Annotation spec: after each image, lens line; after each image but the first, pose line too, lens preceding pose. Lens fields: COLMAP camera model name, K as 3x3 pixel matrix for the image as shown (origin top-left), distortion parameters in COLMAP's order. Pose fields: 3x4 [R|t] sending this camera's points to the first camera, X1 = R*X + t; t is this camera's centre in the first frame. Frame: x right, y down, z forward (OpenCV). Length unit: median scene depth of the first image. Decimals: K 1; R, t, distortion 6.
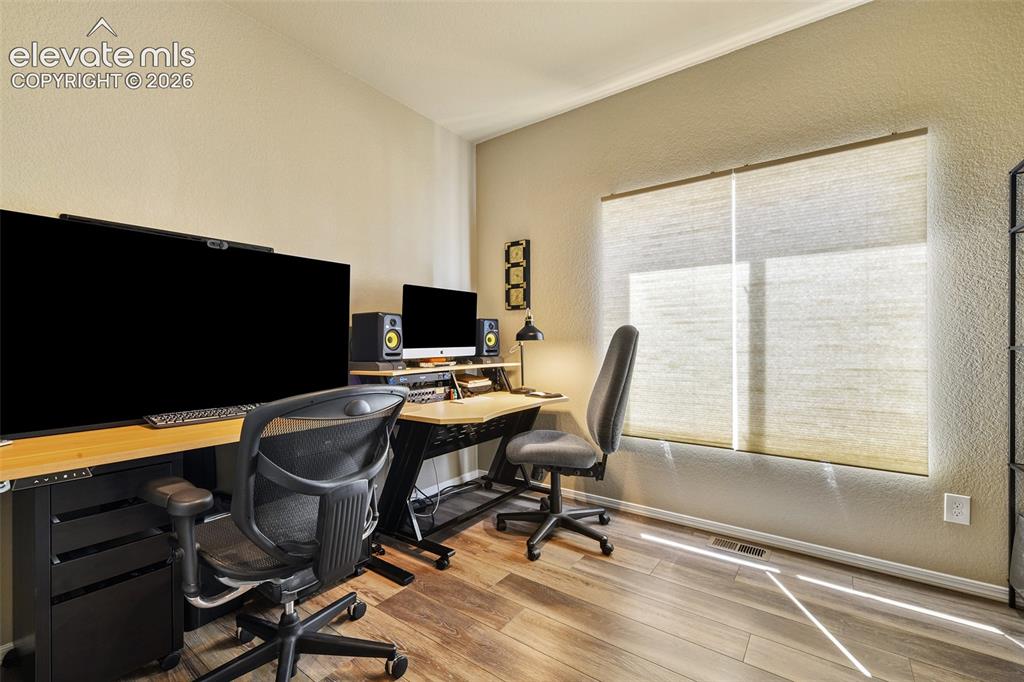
lens RADIAL K [[415.5, 0, 509.0], [0, 415.5, 339.9], [0, 0, 1]] dist [0.002530, 0.000206]
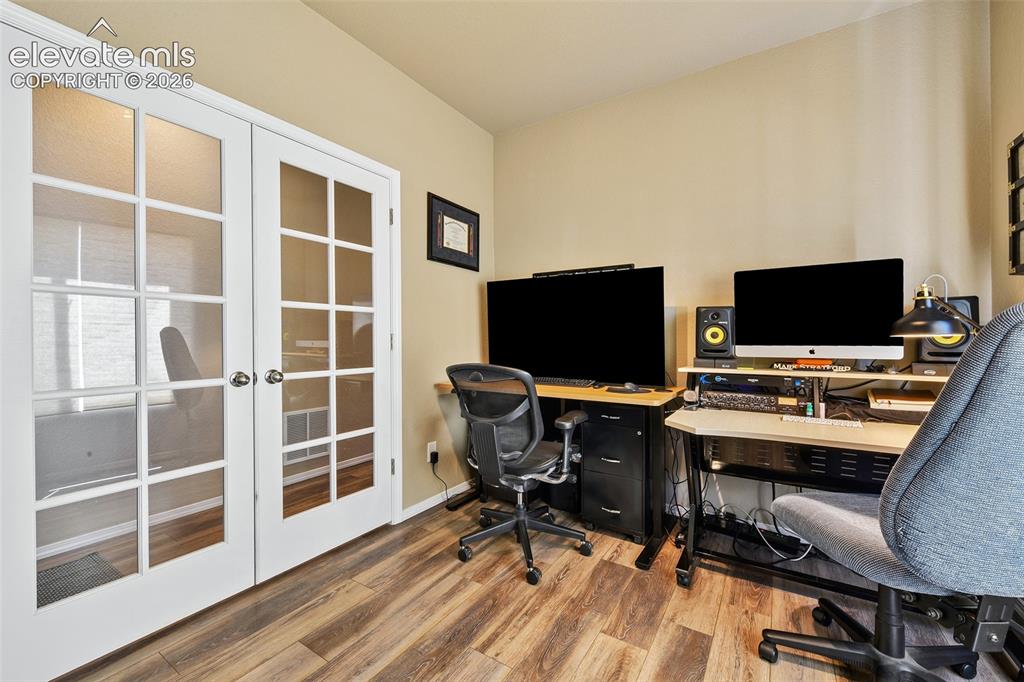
lens RADIAL K [[415.5, 0, 508.6], [0, 415.5, 340.9], [0, 0, 1]] dist [0.002530, 0.000206]
pose [[0.078238, 0.007804, -0.996904, 0.564001], [0.003244, 0.999962, 0.008083, 0.003034], [0.996929, -0.003866, 0.078210, 0.430390]]
